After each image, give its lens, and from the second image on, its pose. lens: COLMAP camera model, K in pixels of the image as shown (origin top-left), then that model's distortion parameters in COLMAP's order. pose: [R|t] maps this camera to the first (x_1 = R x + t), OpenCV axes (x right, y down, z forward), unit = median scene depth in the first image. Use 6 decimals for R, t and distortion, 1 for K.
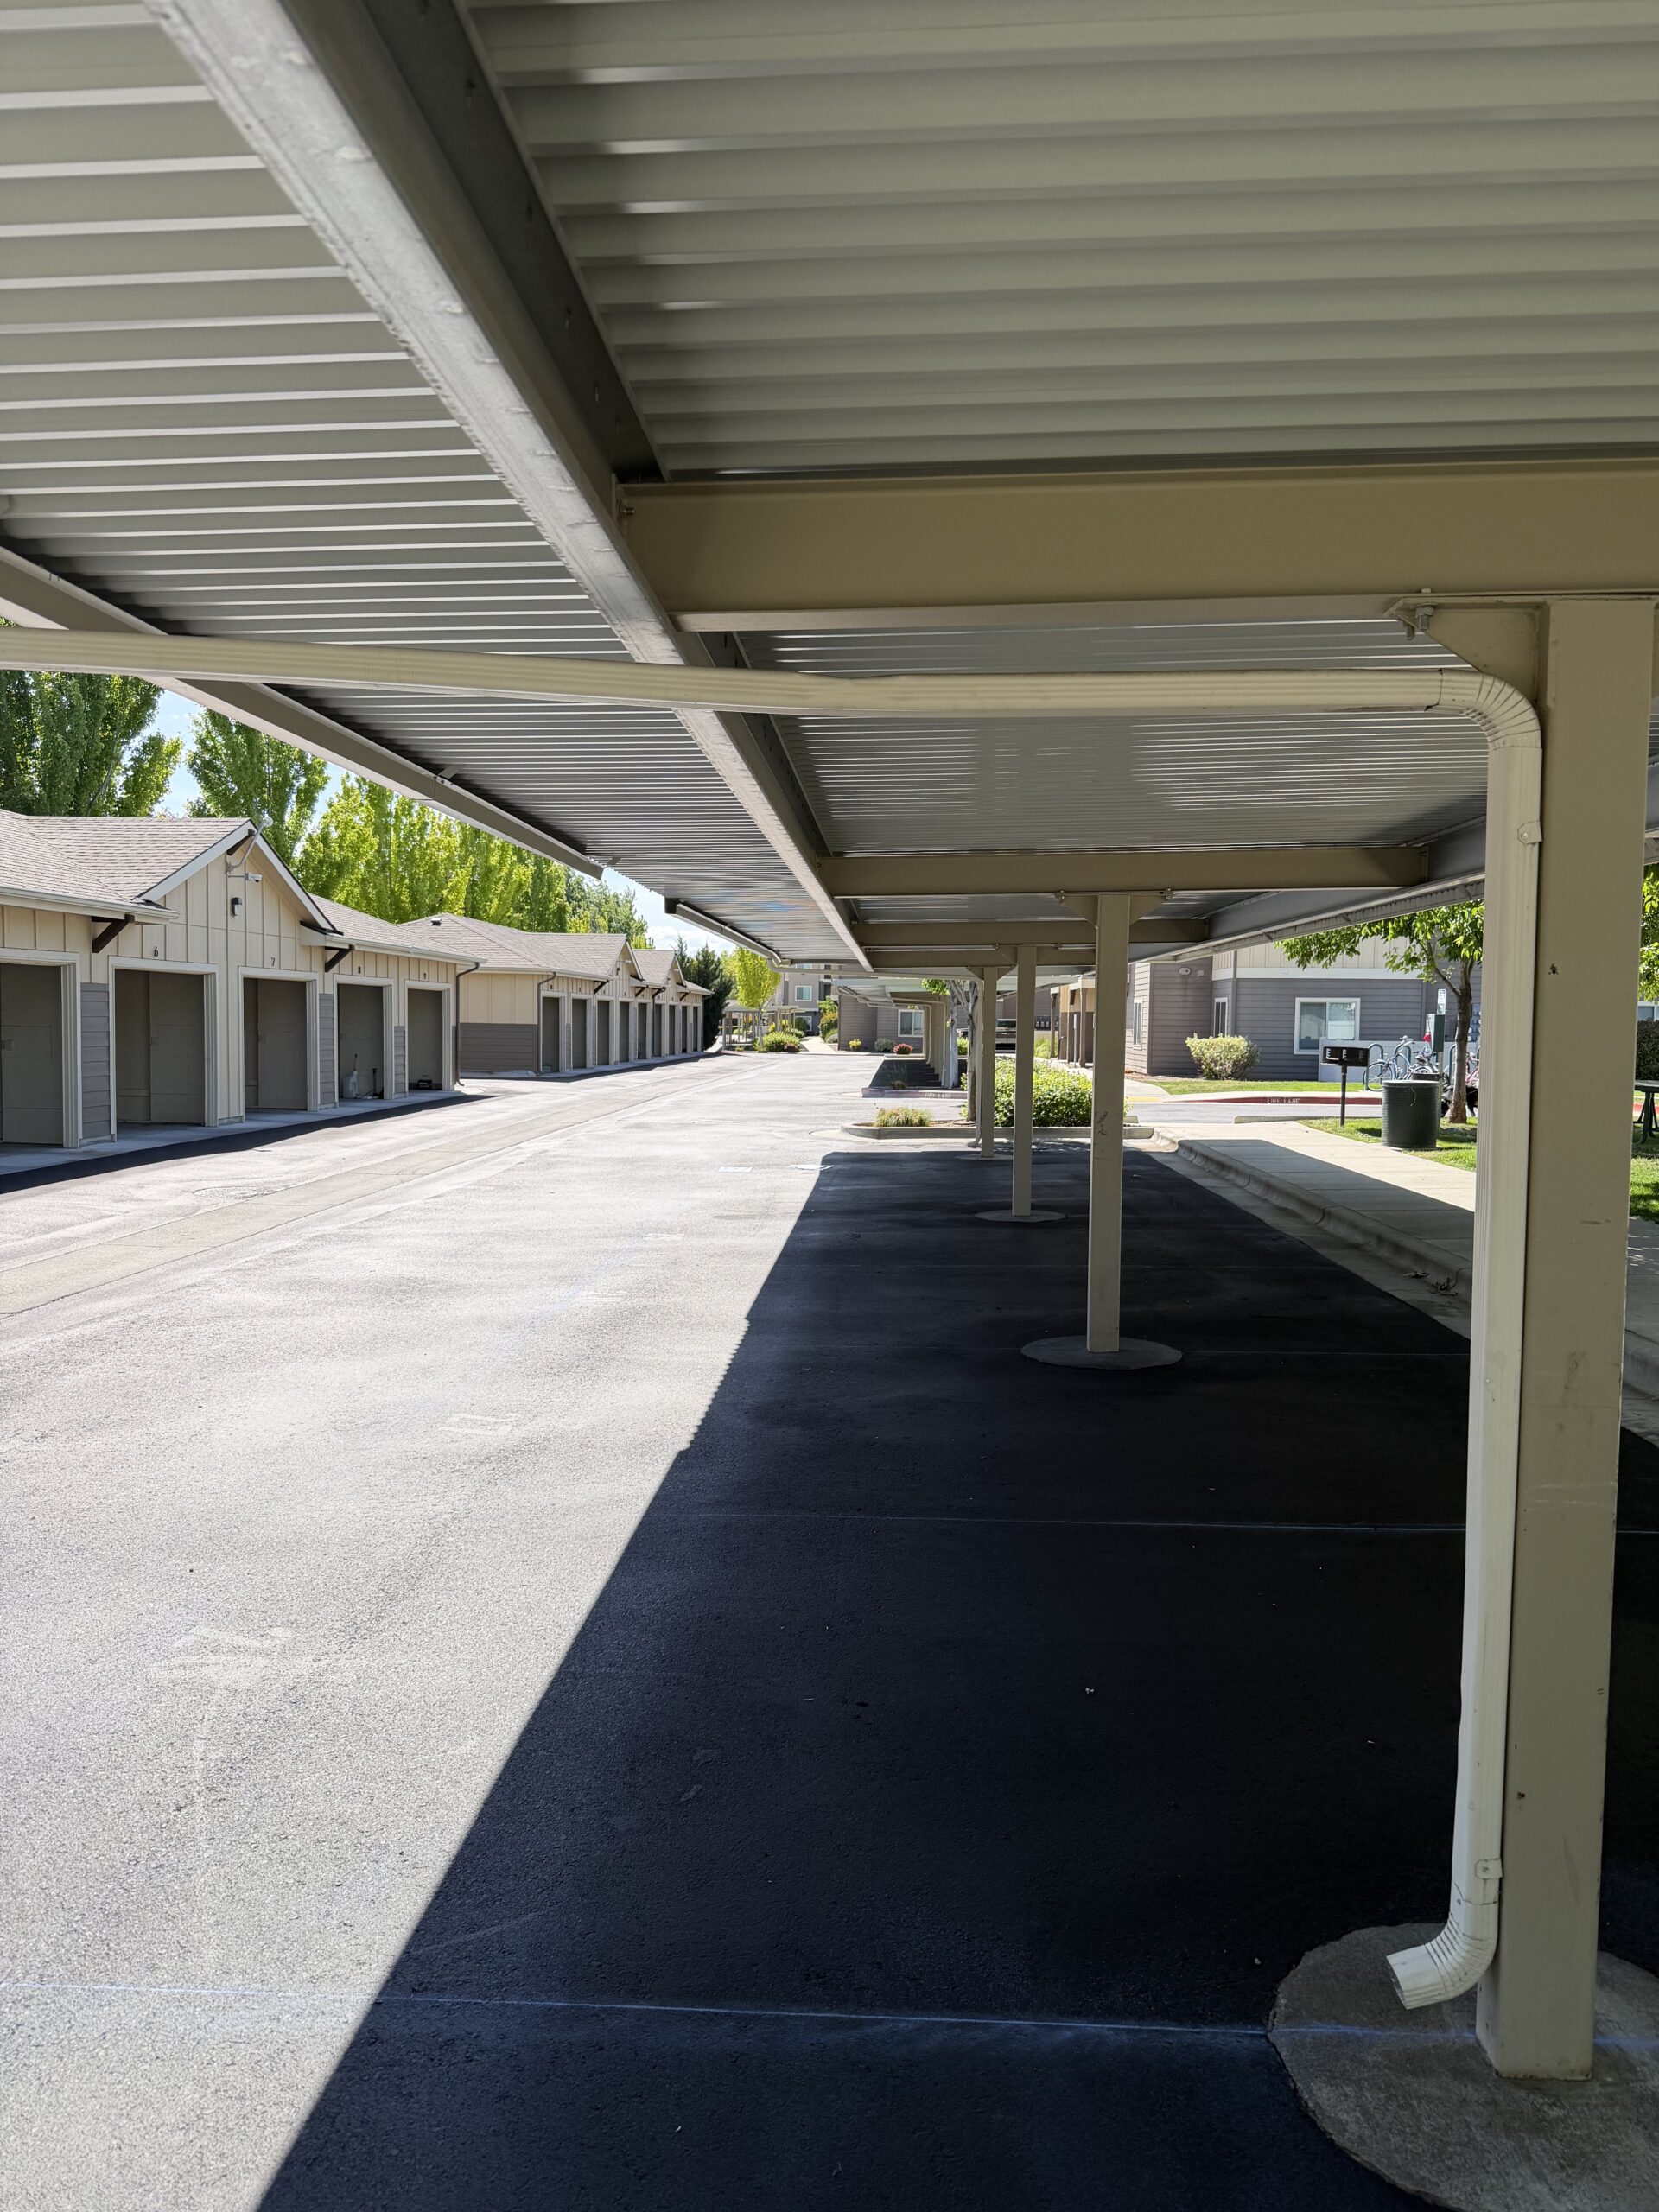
lens RADIAL K [[1542.9, 0, 833.3], [0, 1542.9, 1111.6], [0, 0, 1]] dist [0.040445, -0.050688]
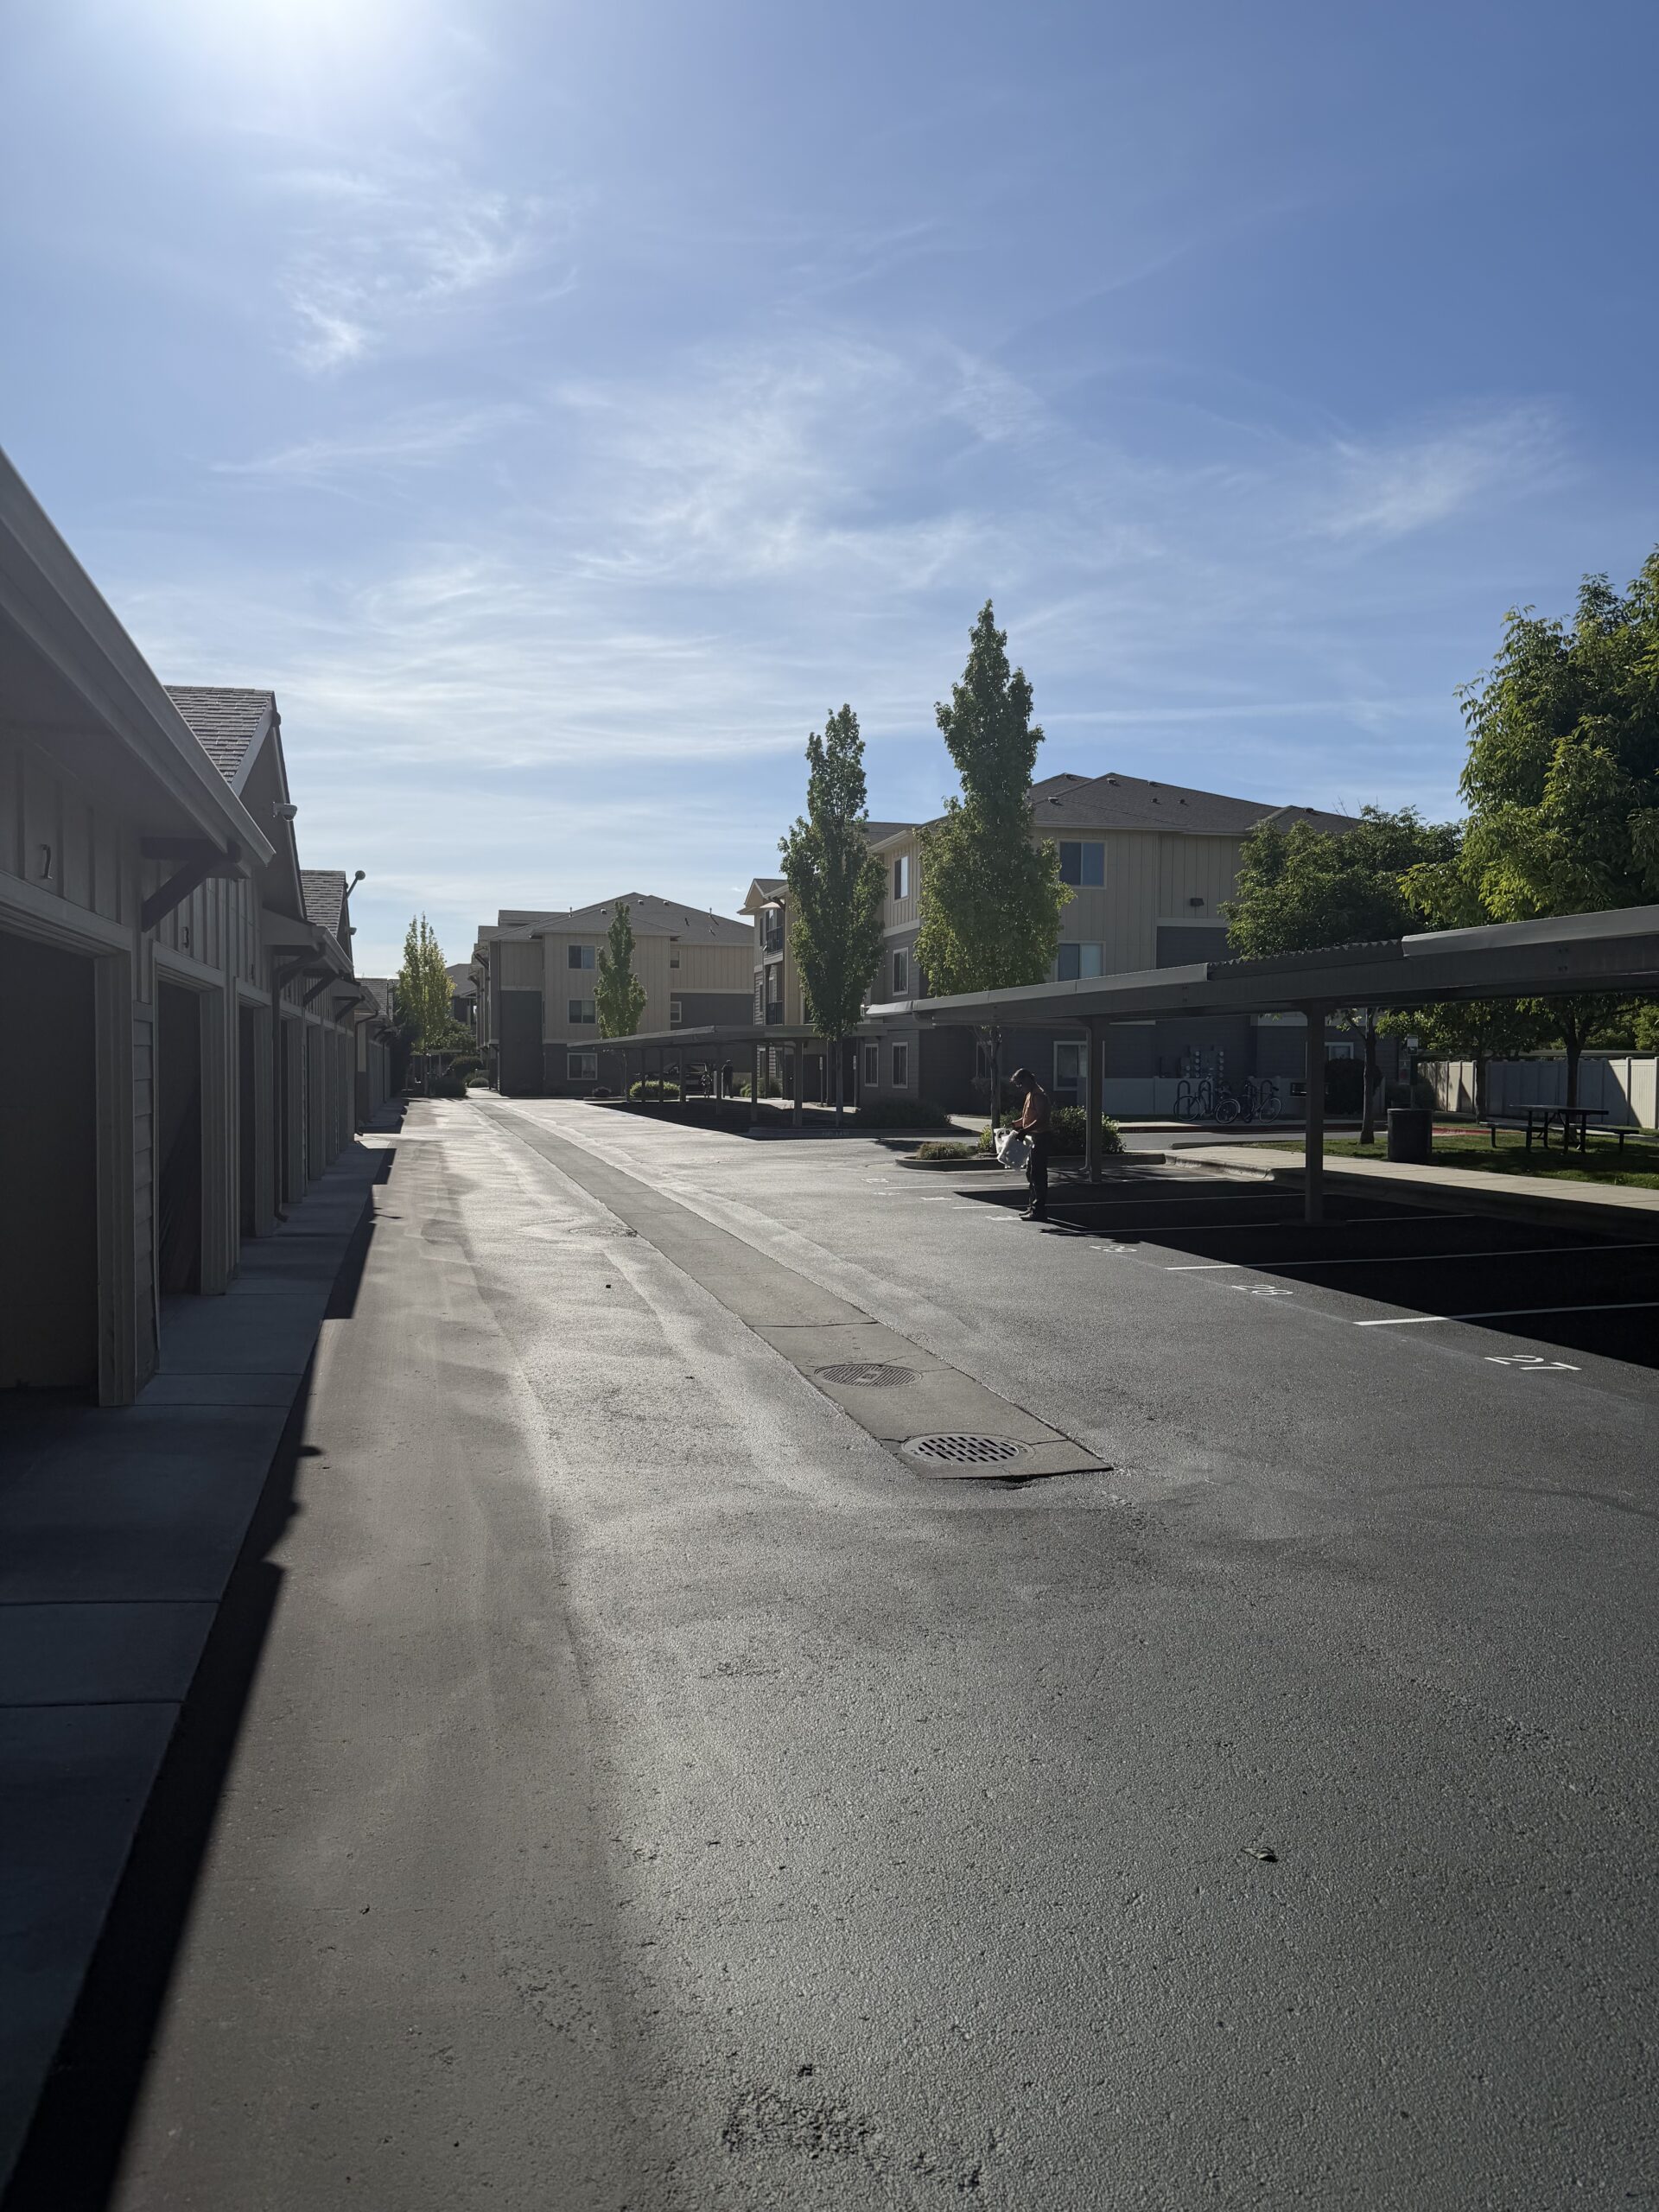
lens RADIAL K [[1546.1, 0, 827.8], [0, 1546.1, 1106.9], [0, 0, 1]] dist [0.045247, -0.065484]
pose [[0.951698, -0.018554, 0.306475, -0.351483], [0.027689, 0.999292, -0.025487, -0.001150], [-0.305785, 0.032742, 0.951537, -0.050354]]
